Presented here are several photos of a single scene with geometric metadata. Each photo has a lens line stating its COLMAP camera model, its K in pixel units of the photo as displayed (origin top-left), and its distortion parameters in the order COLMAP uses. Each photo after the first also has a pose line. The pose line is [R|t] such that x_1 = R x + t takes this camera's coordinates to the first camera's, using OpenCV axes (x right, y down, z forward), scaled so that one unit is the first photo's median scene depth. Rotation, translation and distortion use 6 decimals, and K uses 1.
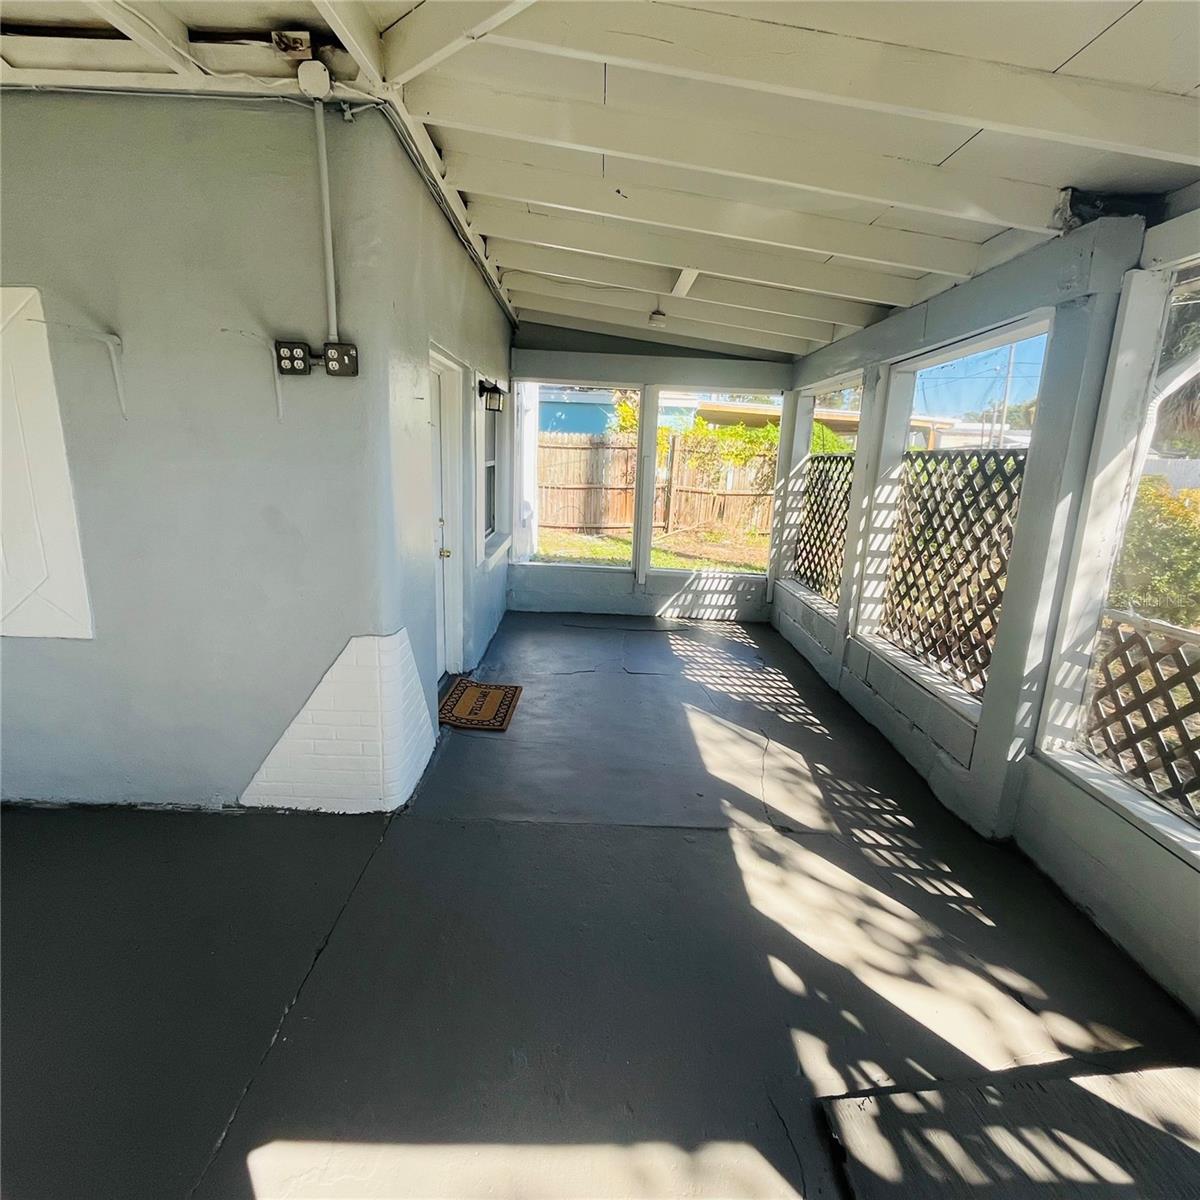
lens RADIAL K [[646.3, 0, 596.8], [0, 646.3, 601.1], [0, 0, 1]] dist [-0.006317, 0.003086]
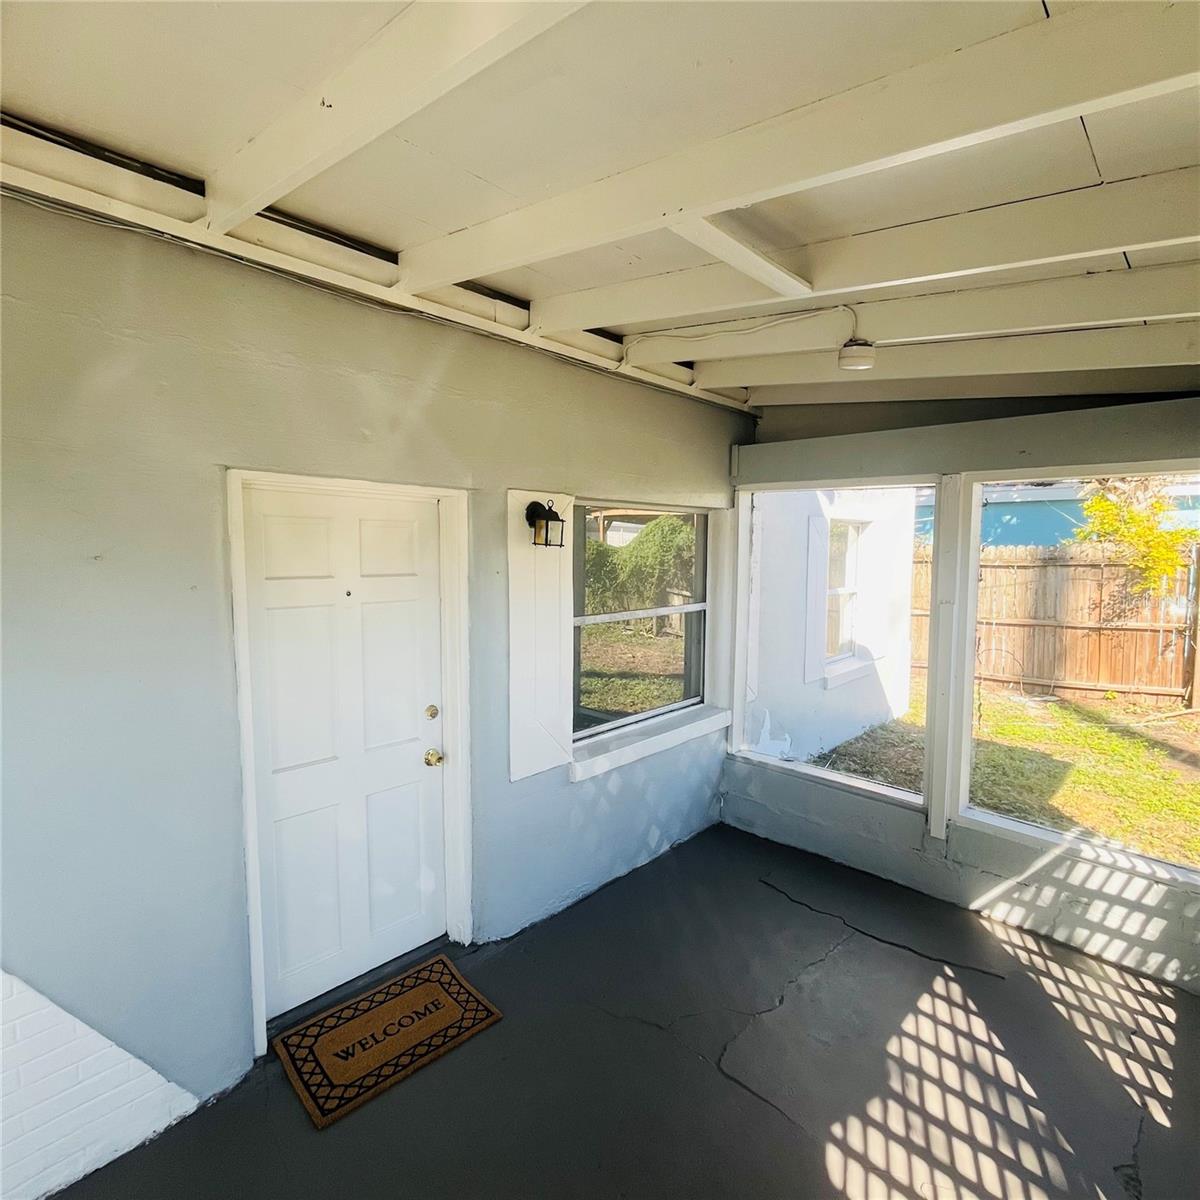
lens RADIAL K [[646.3, 0, 600.9], [0, 646.3, 595.9], [0, 0, 1]] dist [-0.006317, 0.003086]
pose [[0.721908, 0.017298, -0.691773, 0.230419], [-0.135048, 0.983987, -0.116327, -0.121768], [0.678683, 0.177400, 0.712684, 0.400812]]
